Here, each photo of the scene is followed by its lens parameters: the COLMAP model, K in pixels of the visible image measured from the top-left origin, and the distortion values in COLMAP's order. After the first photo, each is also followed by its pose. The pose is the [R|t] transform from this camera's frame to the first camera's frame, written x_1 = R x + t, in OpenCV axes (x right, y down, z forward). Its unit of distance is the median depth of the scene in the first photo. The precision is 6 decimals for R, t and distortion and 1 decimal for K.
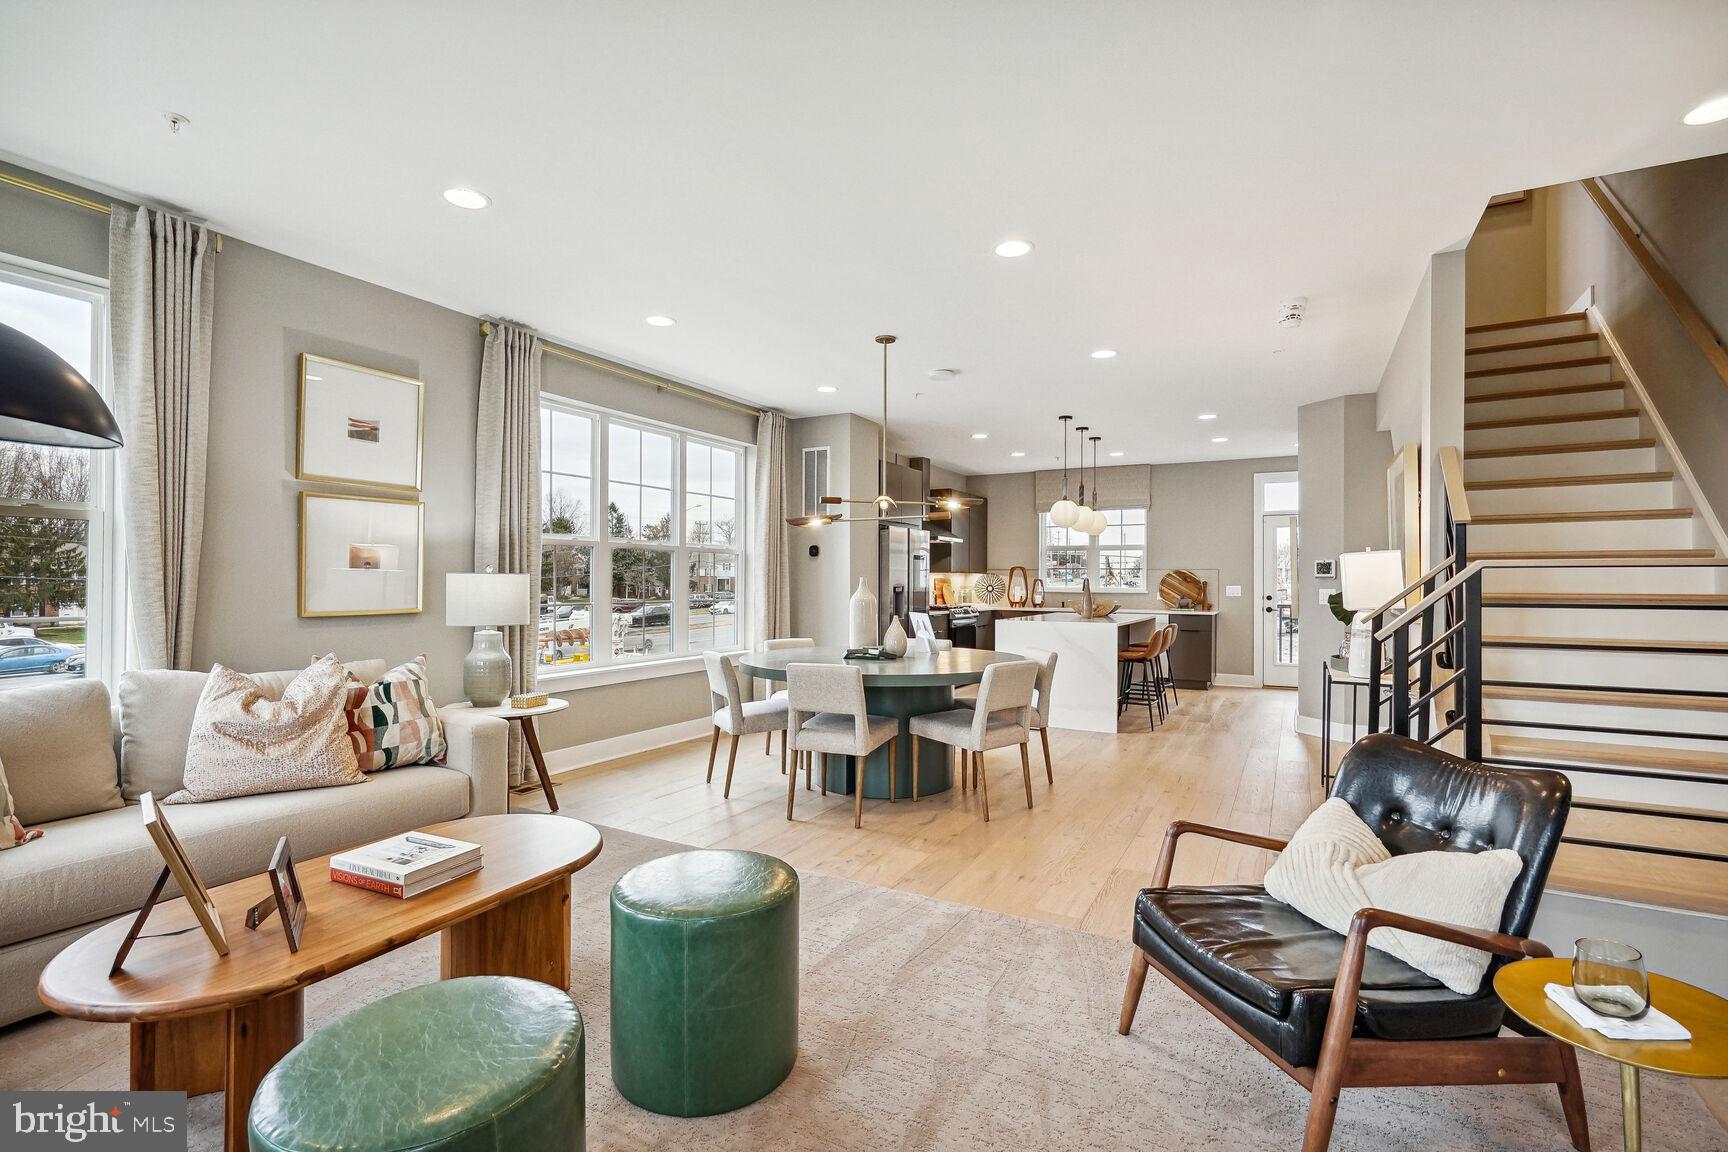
lens RADIAL K [[786.2, 0, 854.9], [0, 786.2, 580.0], [0, 0, 1]] dist [-0.009978, 0.011233]
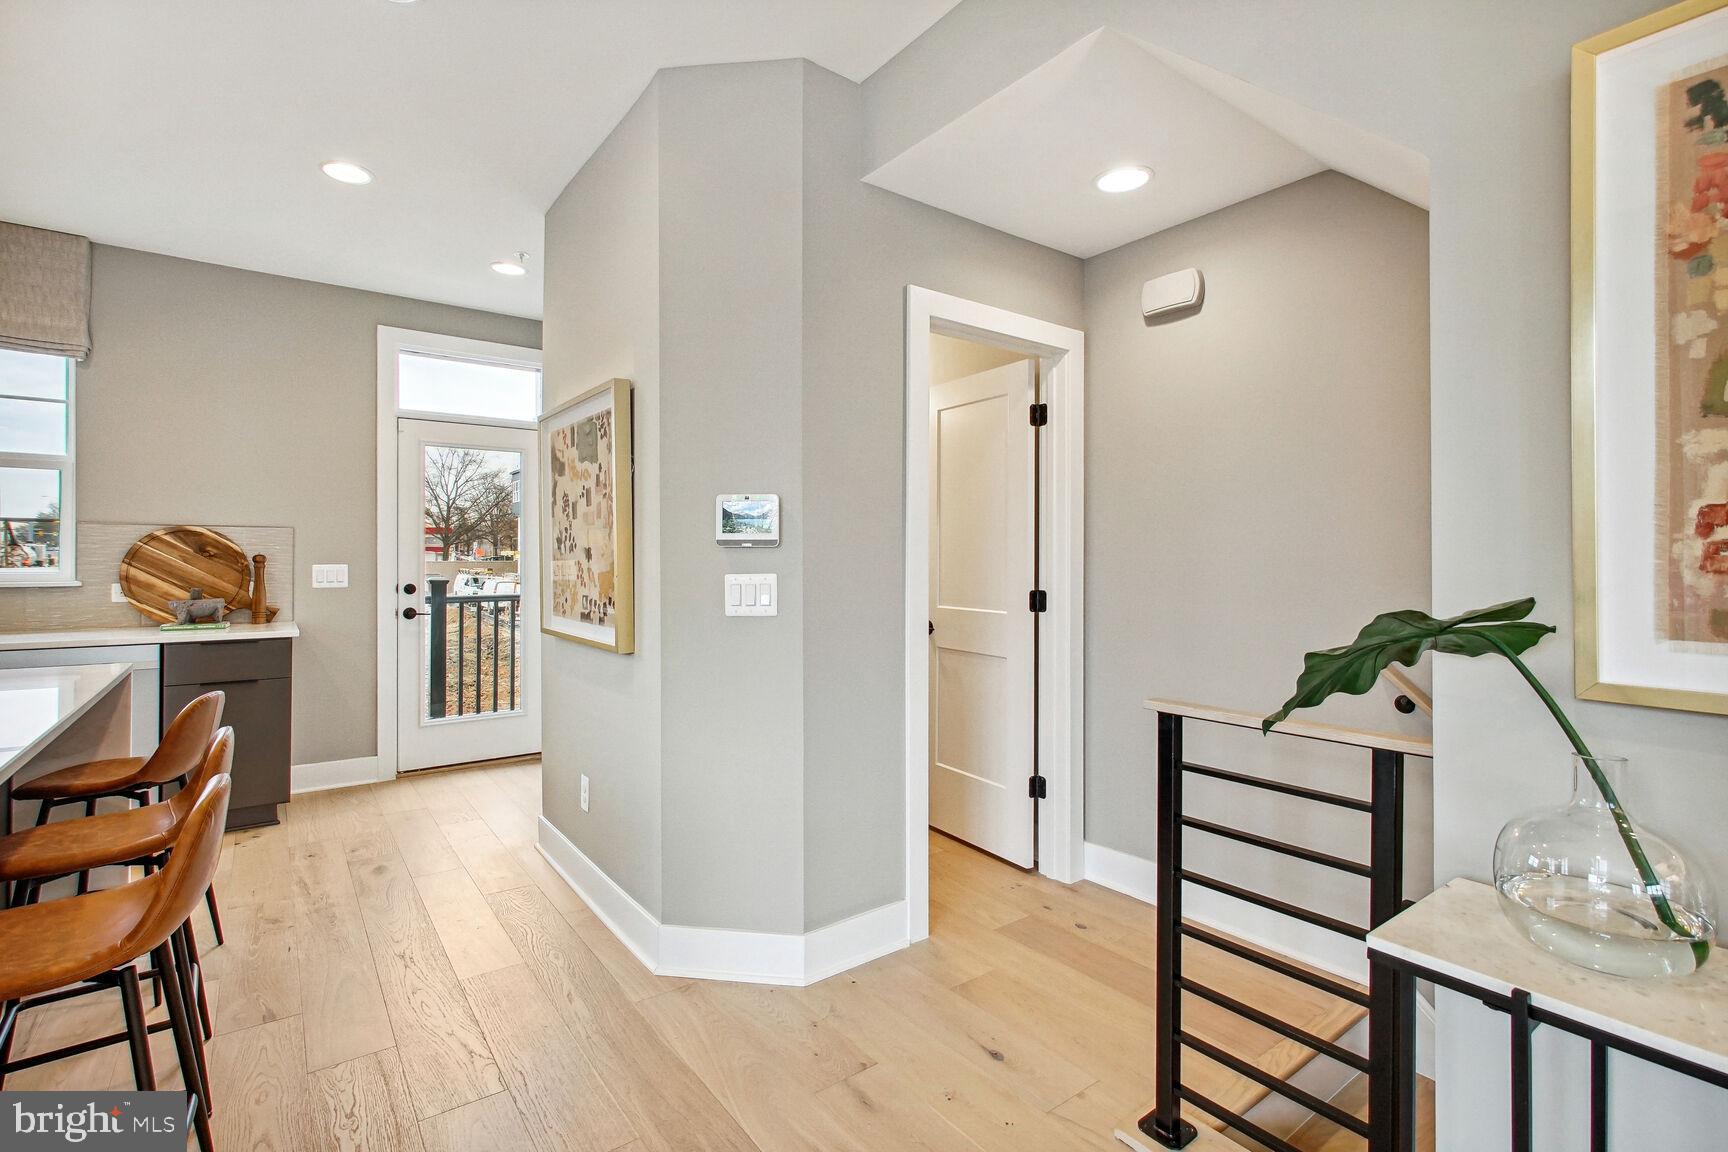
lens RADIAL K [[803.2, 0, 856.1], [0, 803.2, 559.4], [0, 0, 1]] dist [-0.000833, 0.000757]
pose [[0.410335, -0.002206, 0.911932, 0.330292], [-0.002038, 0.999992, 0.003336, 0.003840], [-0.911933, -0.003227, 0.410327, 0.949303]]
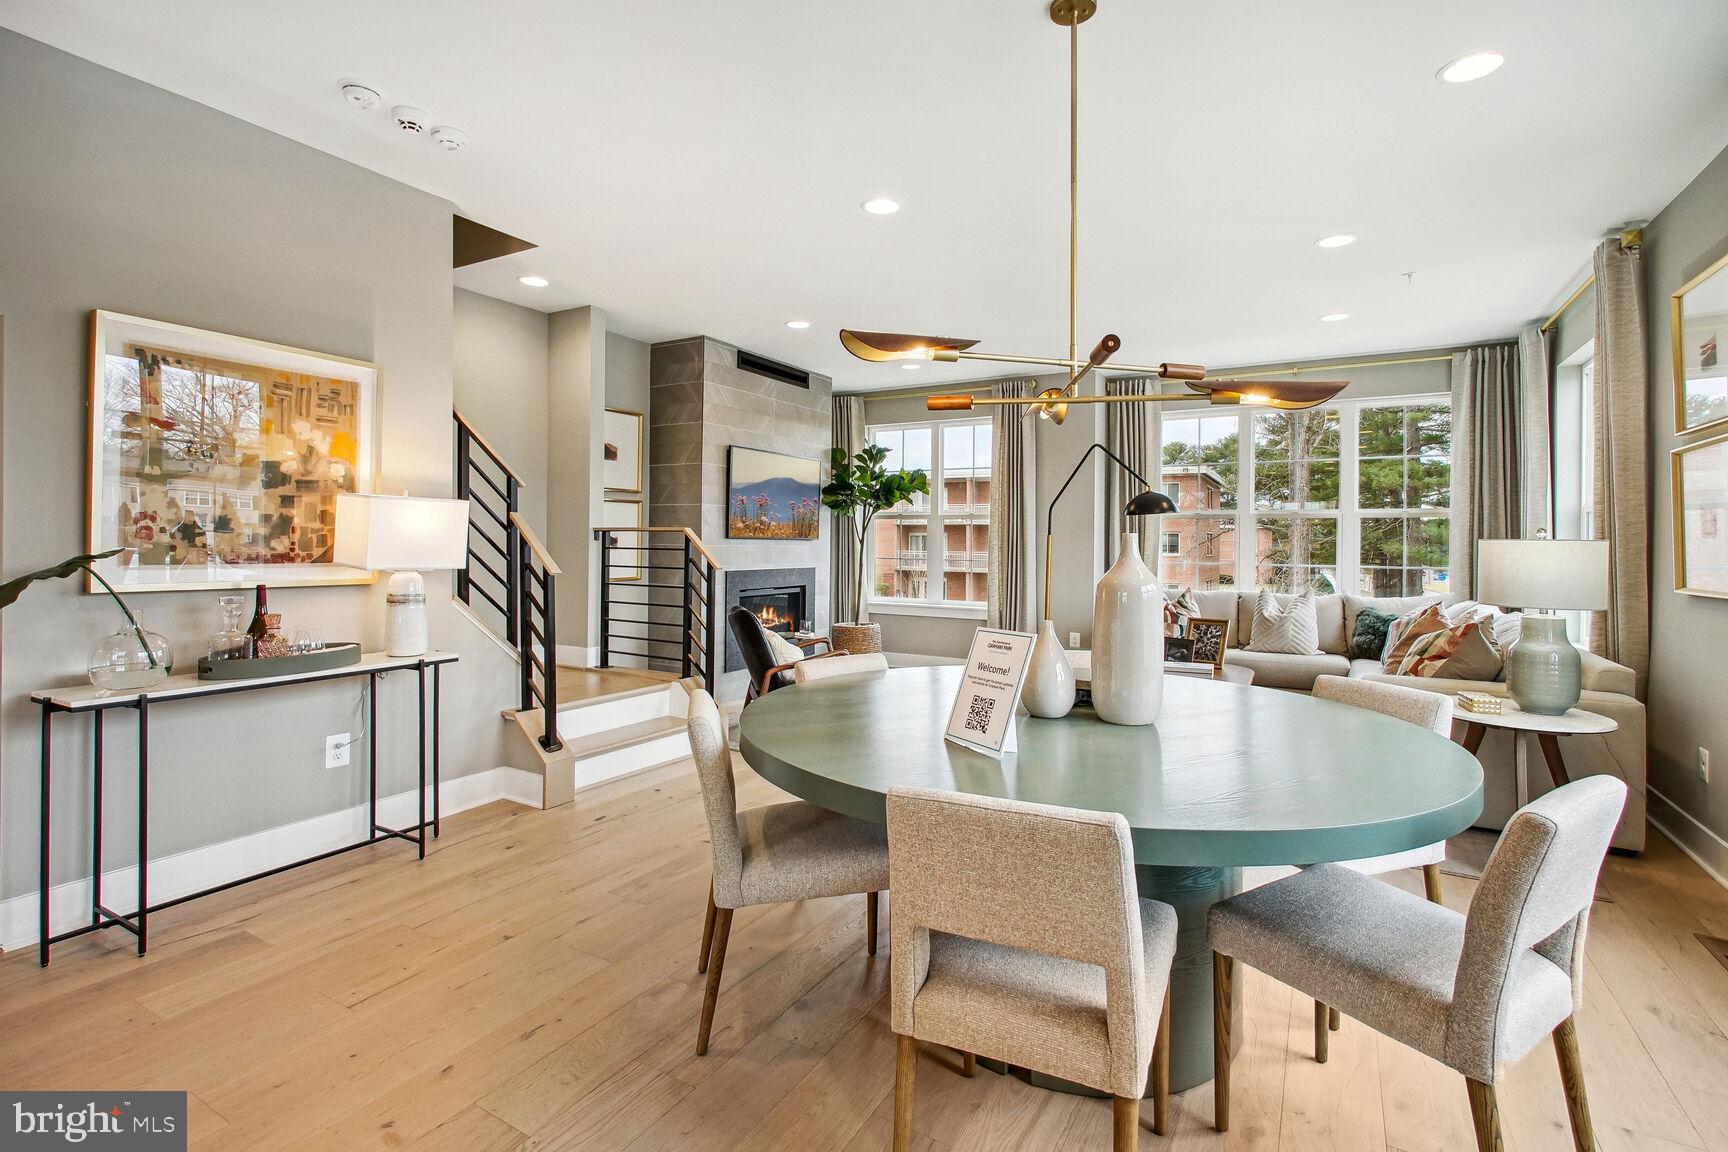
lens RADIAL K [[808.7, 0, 857.7], [0, 808.7, 535.5], [0, 0, 1]] dist [-0.001661, 0.000033]
pose [[-0.999755, -0.014863, 0.016427, 0.135482], [-0.015036, 0.999833, -0.010415, 0.003879], [-0.016269, -0.010659, -0.999811, 1.327518]]
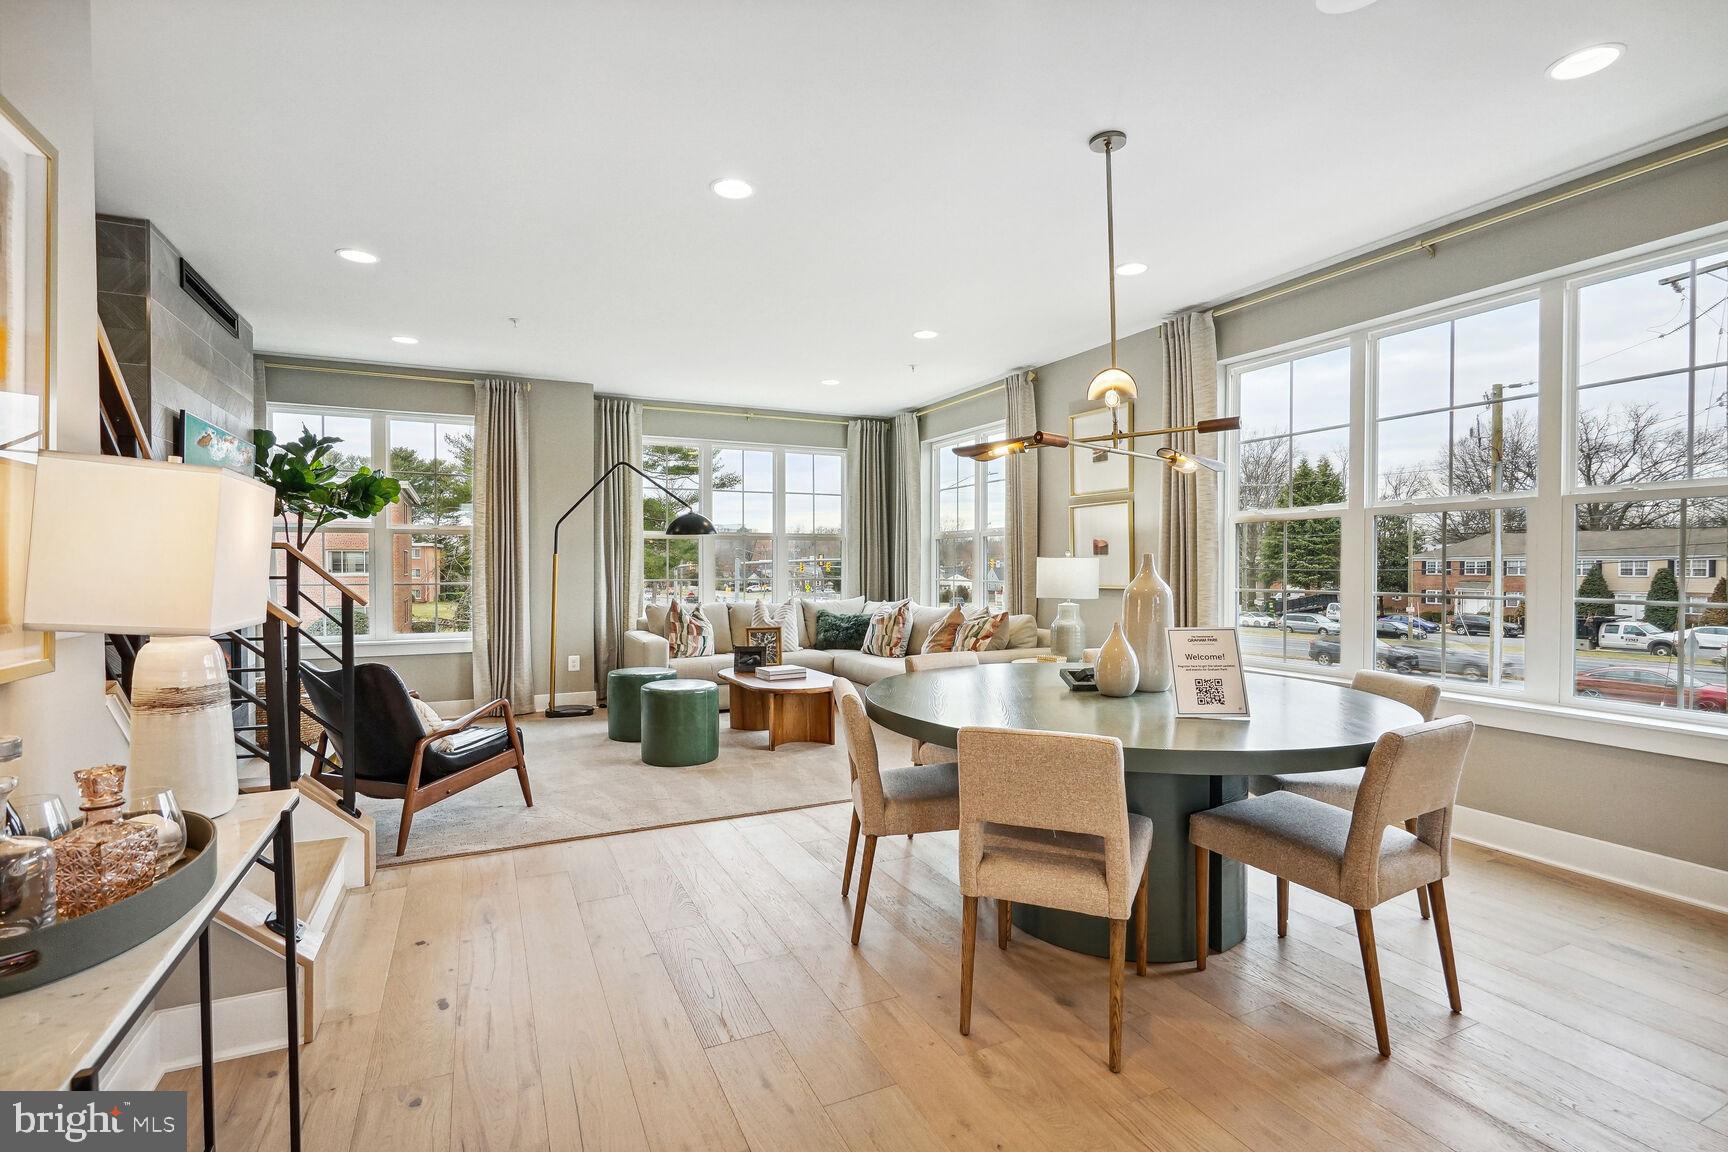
lens RADIAL K [[803.2, 0, 856.1], [0, 803.2, 559.4], [0, 0, 1]] dist [-0.000833, 0.000757]
pose [[-0.576669, -0.010197, -0.816915, 0.571867], [-0.001203, 0.999932, -0.011631, 0.007473], [0.816977, -0.005724, -0.576641, 1.078819]]
